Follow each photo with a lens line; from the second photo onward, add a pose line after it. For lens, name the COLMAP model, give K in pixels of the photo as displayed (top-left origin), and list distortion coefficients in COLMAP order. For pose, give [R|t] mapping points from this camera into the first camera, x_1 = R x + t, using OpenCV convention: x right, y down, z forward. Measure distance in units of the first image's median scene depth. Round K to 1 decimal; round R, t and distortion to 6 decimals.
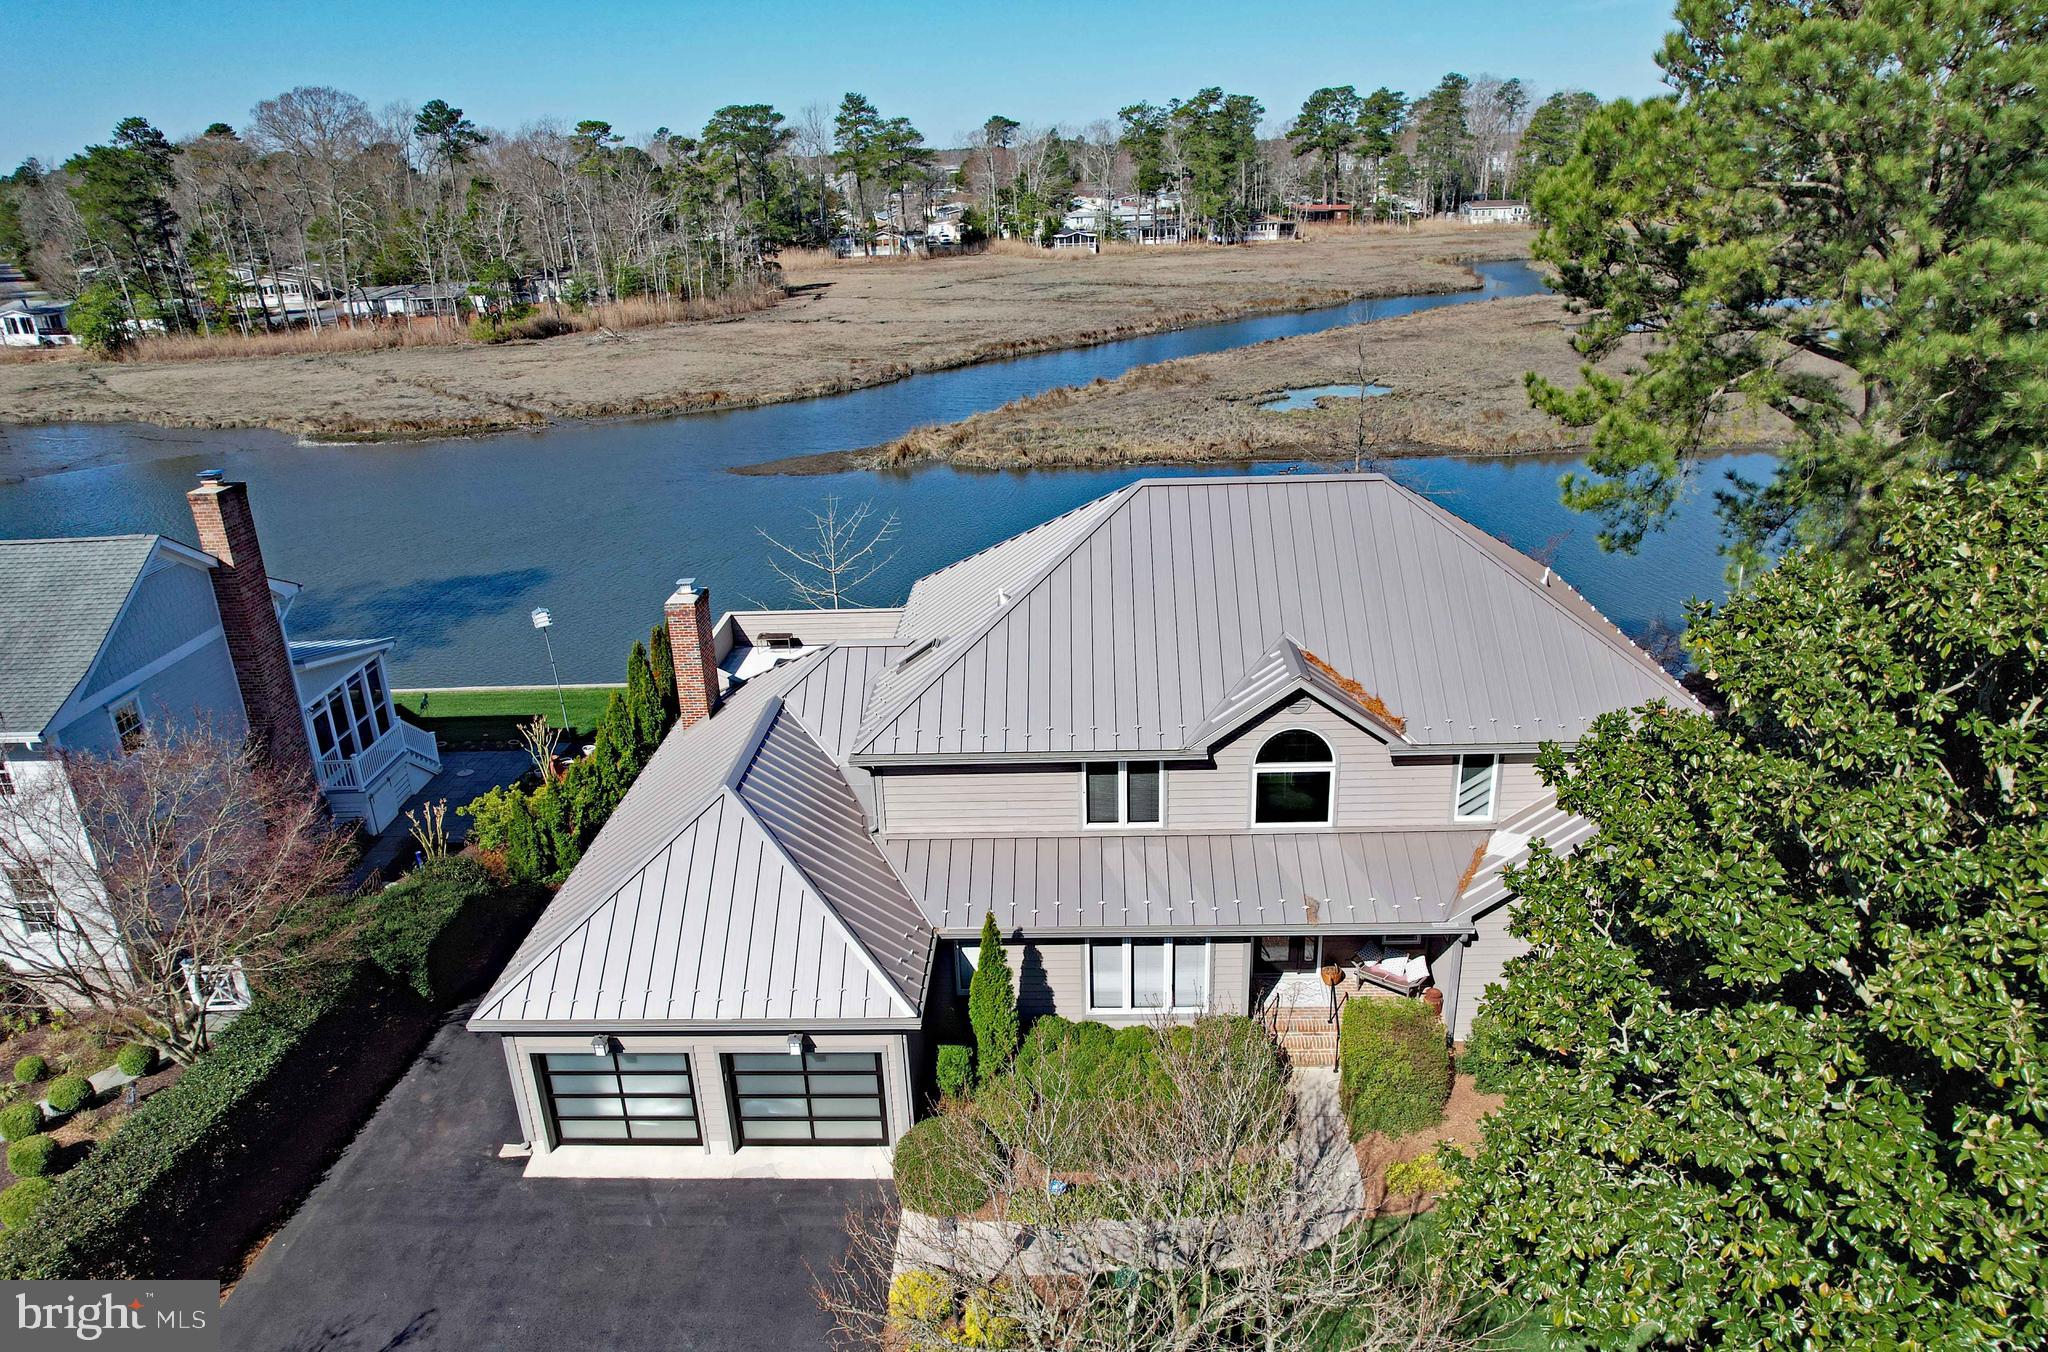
lens RADIAL K [[1396.1, 0, 1030.4], [0, 1396.1, 724.7], [0, 0, 1]] dist [-0.086515, 0.081373]
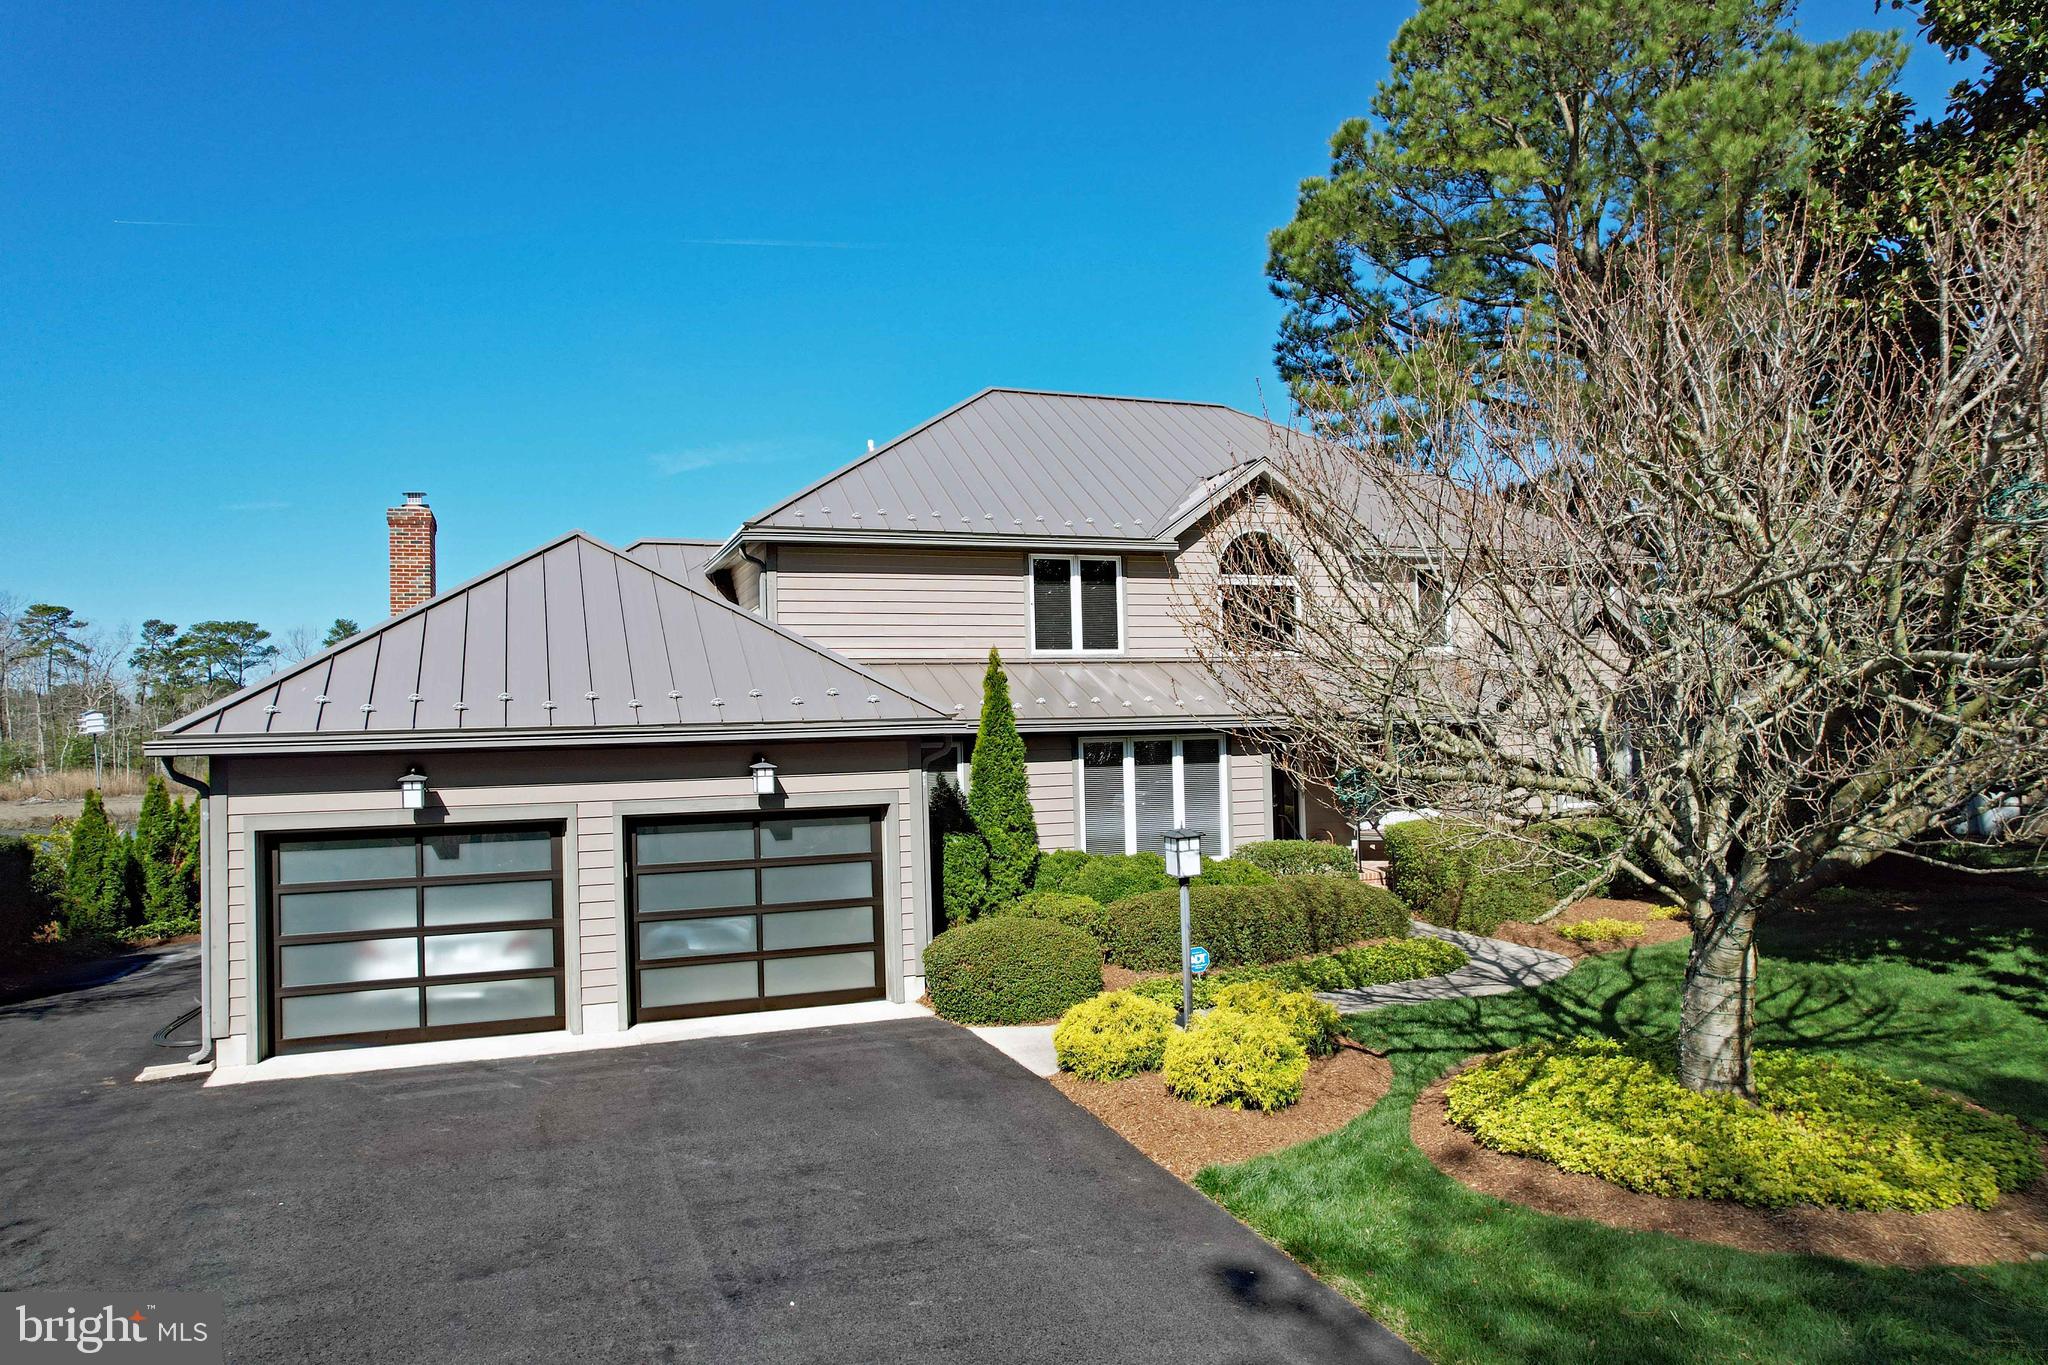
lens RADIAL K [[1290.3, 0, 1024.0], [0, 1290.3, 682.5], [0, 0, 1]] dist [-0.081204, 0.072047]
pose [[0.922954, 0.025666, 0.384054, -0.251090], [0.138890, 0.908346, -0.394482, 0.383620], [-0.358979, 0.417430, 0.834797, 0.410281]]
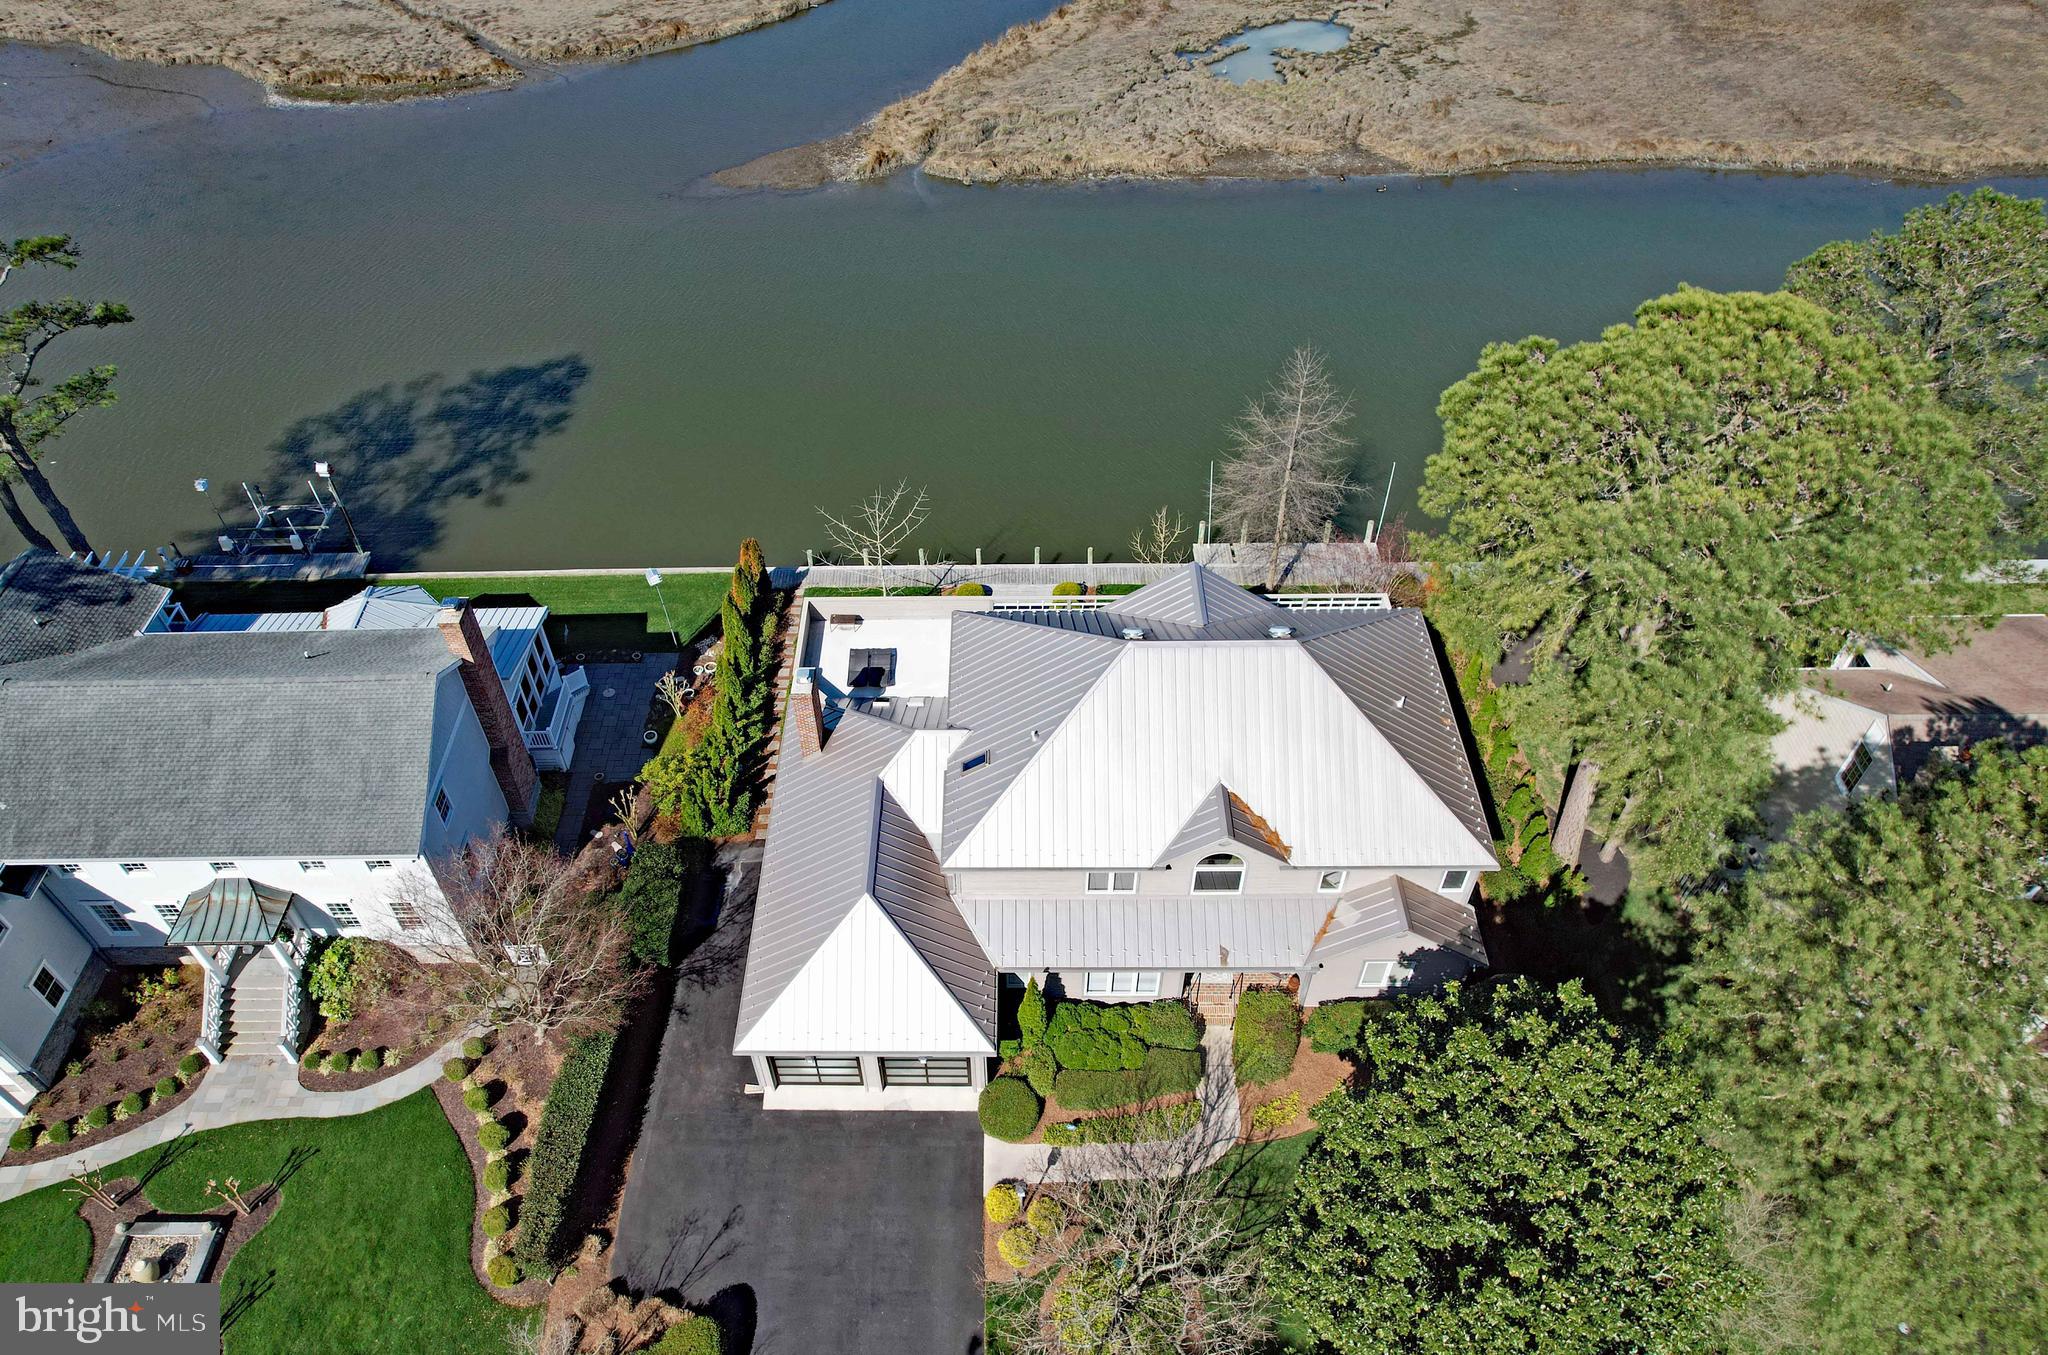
lens RADIAL K [[1342.7, 0, 983.3], [0, 1342.7, 716.3], [0, 0, 1]] dist [-0.090704, 0.083762]
pose [[0.999897, -0.008919, 0.011244, -0.095547], [0.003655, 0.915867, 0.401466, -0.742938], [-0.013878, -0.401383, 0.915805, -0.325934]]
